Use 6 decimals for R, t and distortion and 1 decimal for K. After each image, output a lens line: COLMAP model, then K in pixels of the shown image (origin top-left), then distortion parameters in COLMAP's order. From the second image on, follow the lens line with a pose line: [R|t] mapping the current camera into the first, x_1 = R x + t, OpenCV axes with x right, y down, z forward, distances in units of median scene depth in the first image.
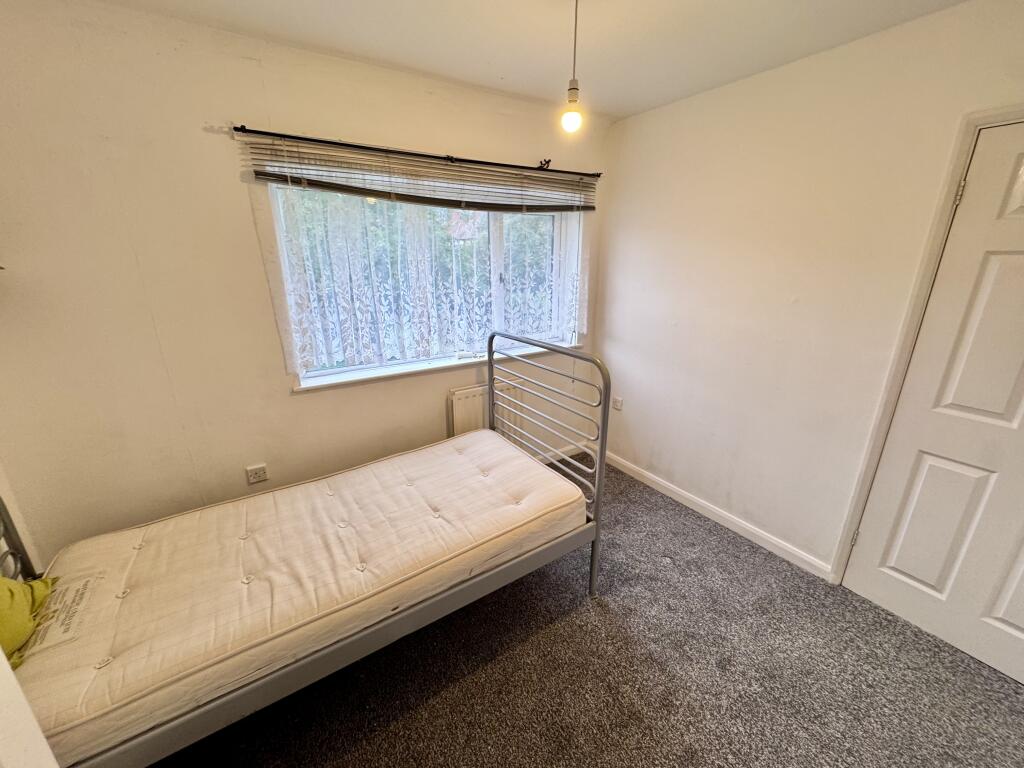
lens RADIAL K [[409.0, 0, 512.0], [0, 409.0, 384.0], [0, 0, 1]] dist [-0.000714, -0.000109]
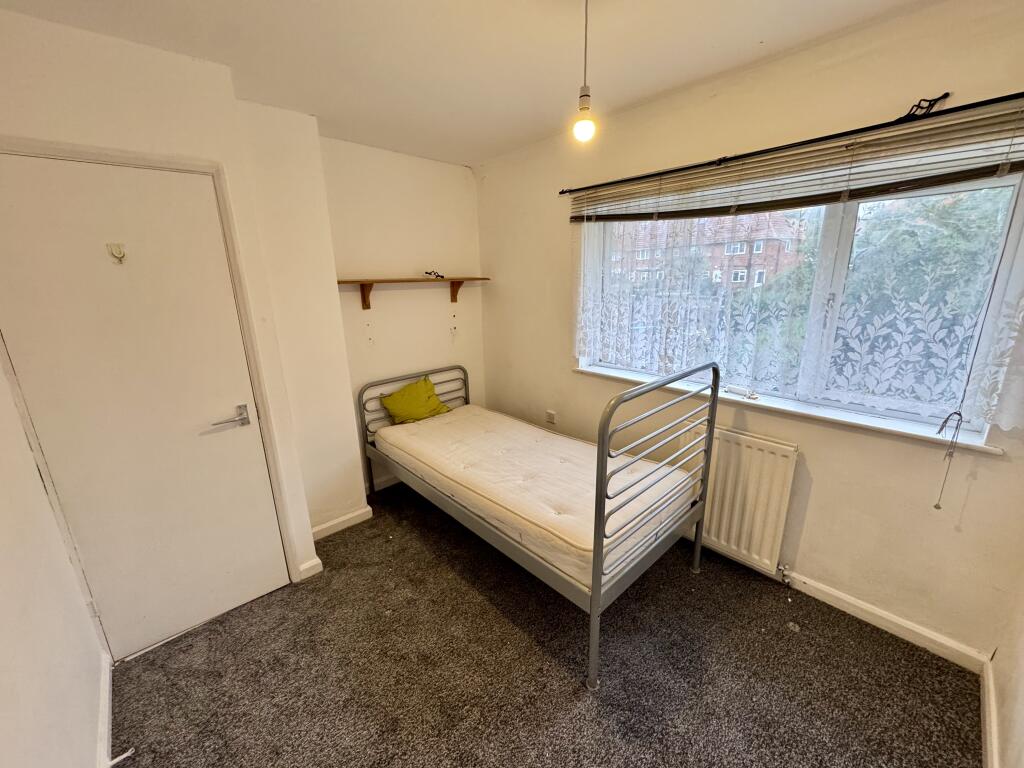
lens RADIAL K [[409.0, 0, 512.0], [0, 409.0, 384.0], [0, 0, 1]] dist [-0.000714, -0.000109]
pose [[0.157590, 0.252290, -0.954733, 0.777997], [-0.279390, 0.938703, 0.201937, -0.161045], [0.947157, 0.234920, 0.218418, 0.522374]]
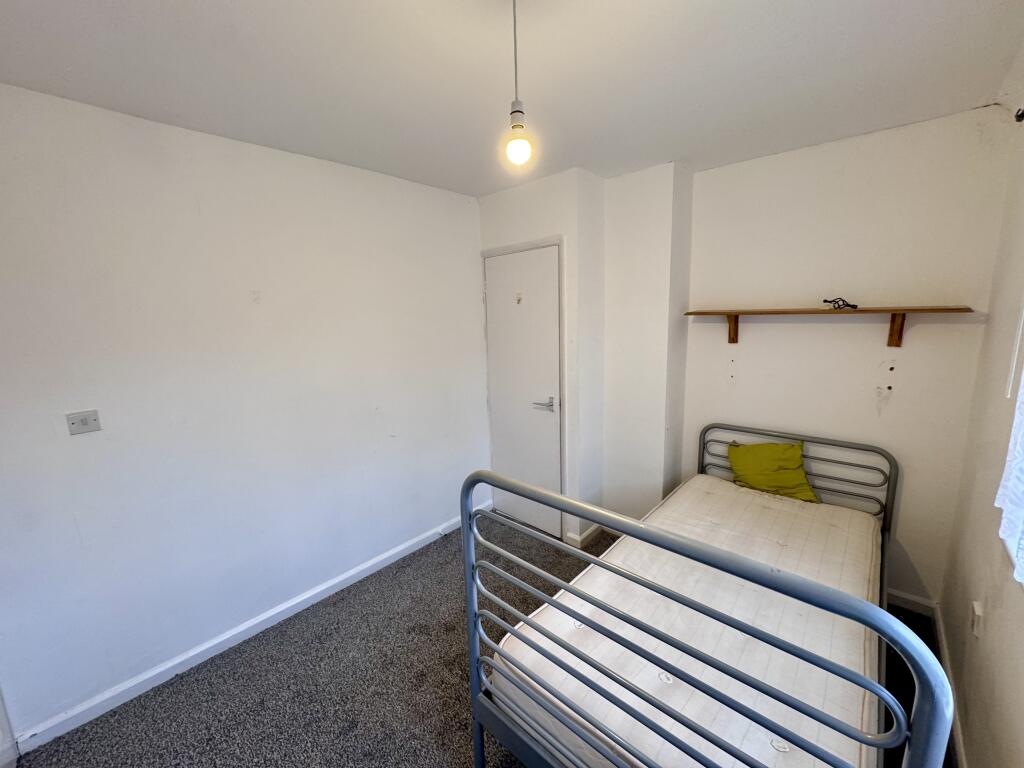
lens RADIAL K [[409.0, 0, 512.0], [0, 409.0, 384.0], [0, 0, 1]] dist [-0.000714, -0.000109]
pose [[-0.972213, 0.067711, -0.224093, 0.243984], [-0.043369, 0.888589, 0.456649, -0.404616], [0.230047, 0.453678, -0.860961, 1.259560]]
